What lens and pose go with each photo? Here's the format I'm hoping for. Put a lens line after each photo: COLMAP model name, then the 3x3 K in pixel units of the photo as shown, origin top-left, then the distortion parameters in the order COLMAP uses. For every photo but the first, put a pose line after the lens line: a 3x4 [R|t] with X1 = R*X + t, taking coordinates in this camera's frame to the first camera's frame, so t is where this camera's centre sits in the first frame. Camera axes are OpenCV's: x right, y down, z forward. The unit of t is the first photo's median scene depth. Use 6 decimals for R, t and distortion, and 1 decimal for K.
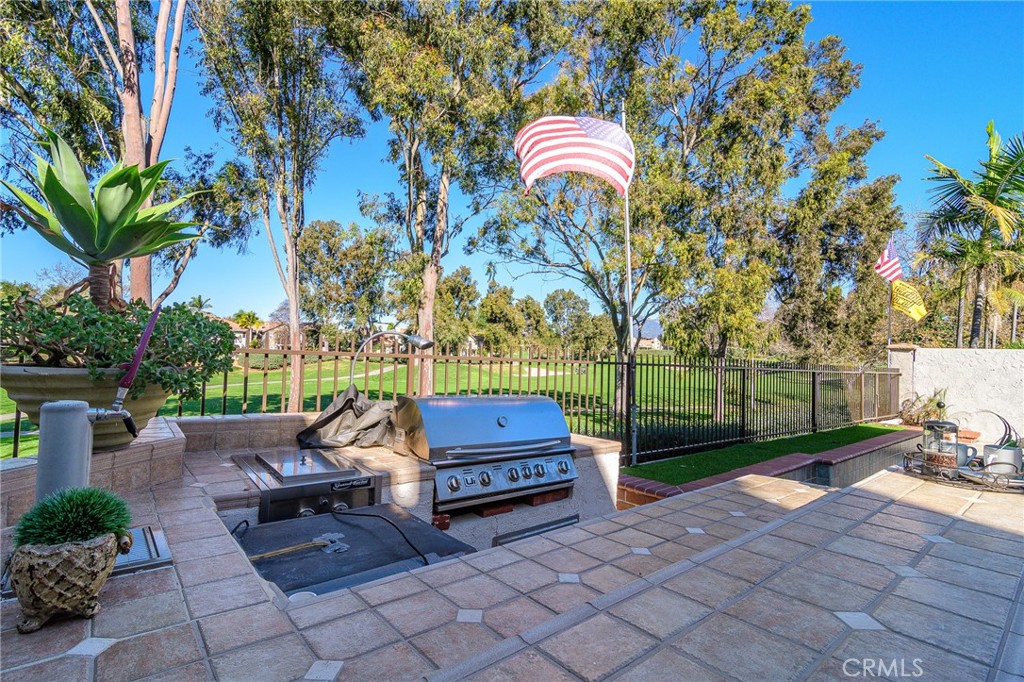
lens RADIAL K [[488.1, 0, 519.5], [0, 488.1, 348.2], [0, 0, 1]] dist [0.000927, -0.000010]
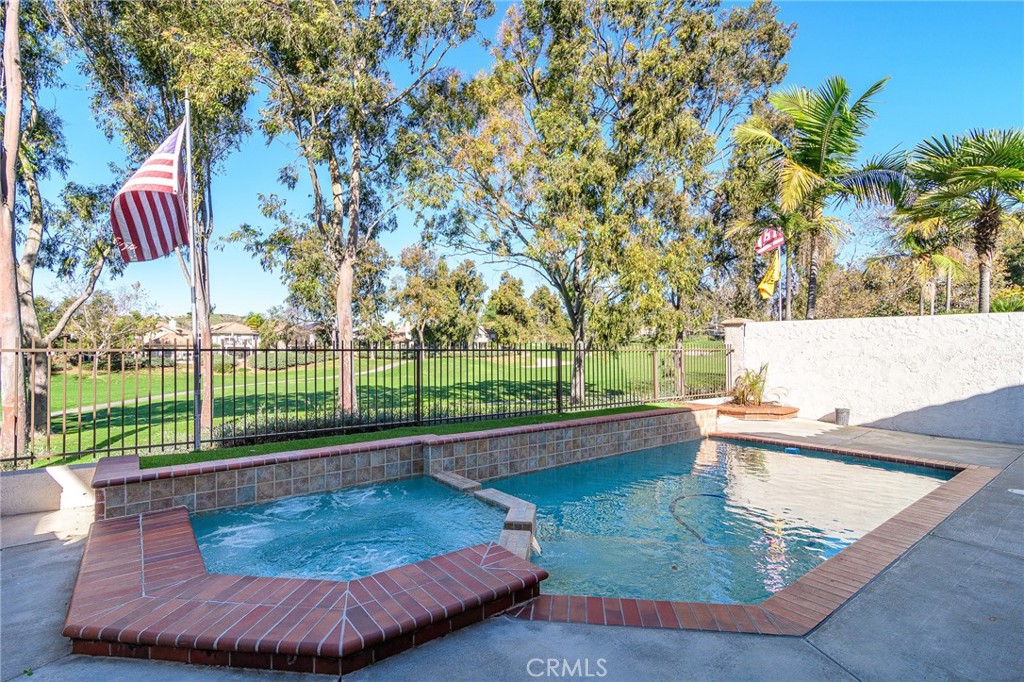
lens RADIAL K [[488.1, 0, 519.5], [0, 488.1, 348.2], [0, 0, 1]] dist [0.000927, -0.000010]
pose [[0.997159, -0.039512, -0.064136, 0.200742], [0.040591, 0.999054, 0.015616, 0.008166], [0.063458, -0.018175, 0.997819, 0.006198]]
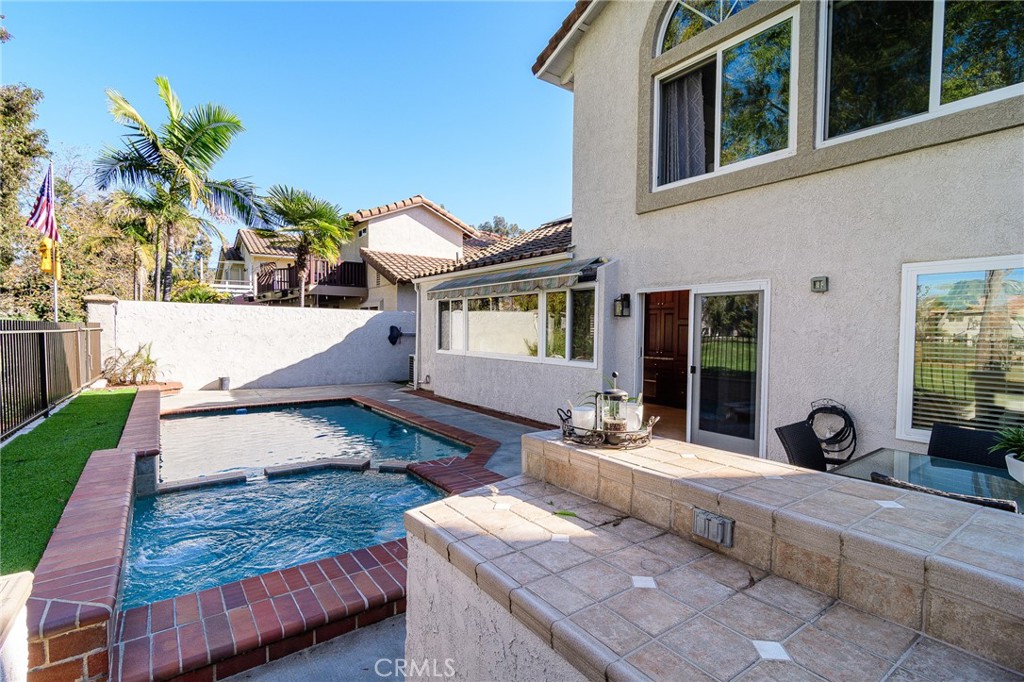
lens RADIAL K [[488.1, 0, 519.5], [0, 488.1, 348.2], [0, 0, 1]] dist [0.000927, -0.000010]
pose [[0.100122, -0.075961, 0.992071, -0.012868], [-0.026563, 0.996522, 0.078983, -0.001388], [-0.994621, -0.034260, 0.097756, 0.072905]]
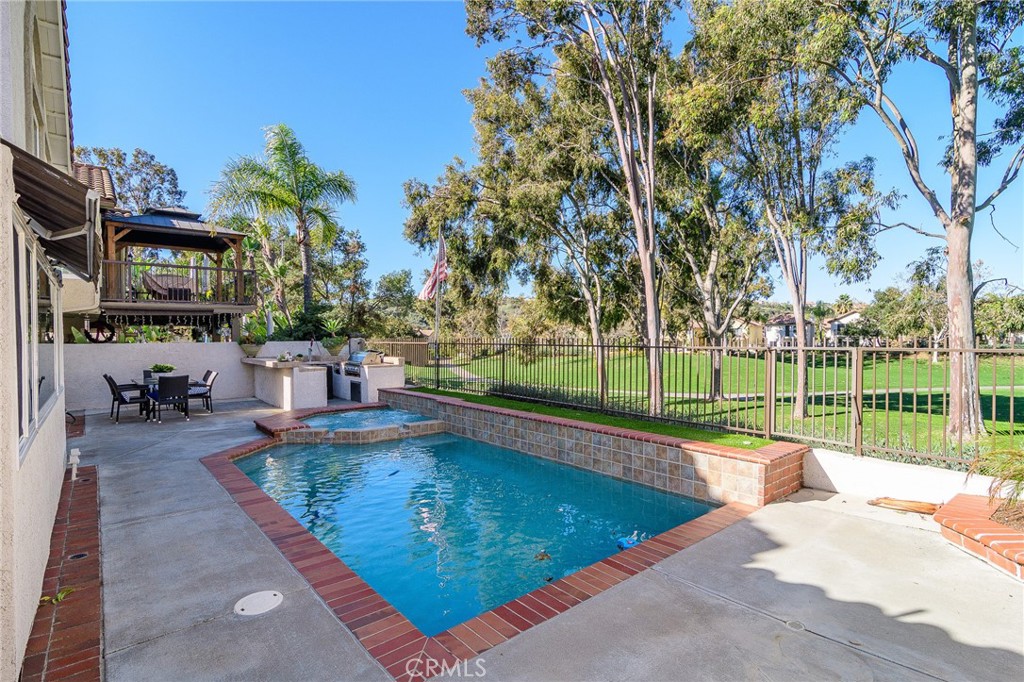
lens RADIAL K [[504.2, 0, 508.6], [0, 504.2, 357.0], [0, 0, 1]] dist [0.002447, 0.000495]
pose [[-0.036931, 0.000553, -0.999318, 0.519142], [0.026131, 0.999658, -0.000413, 0.021135], [0.998976, -0.026128, -0.036932, 0.288993]]
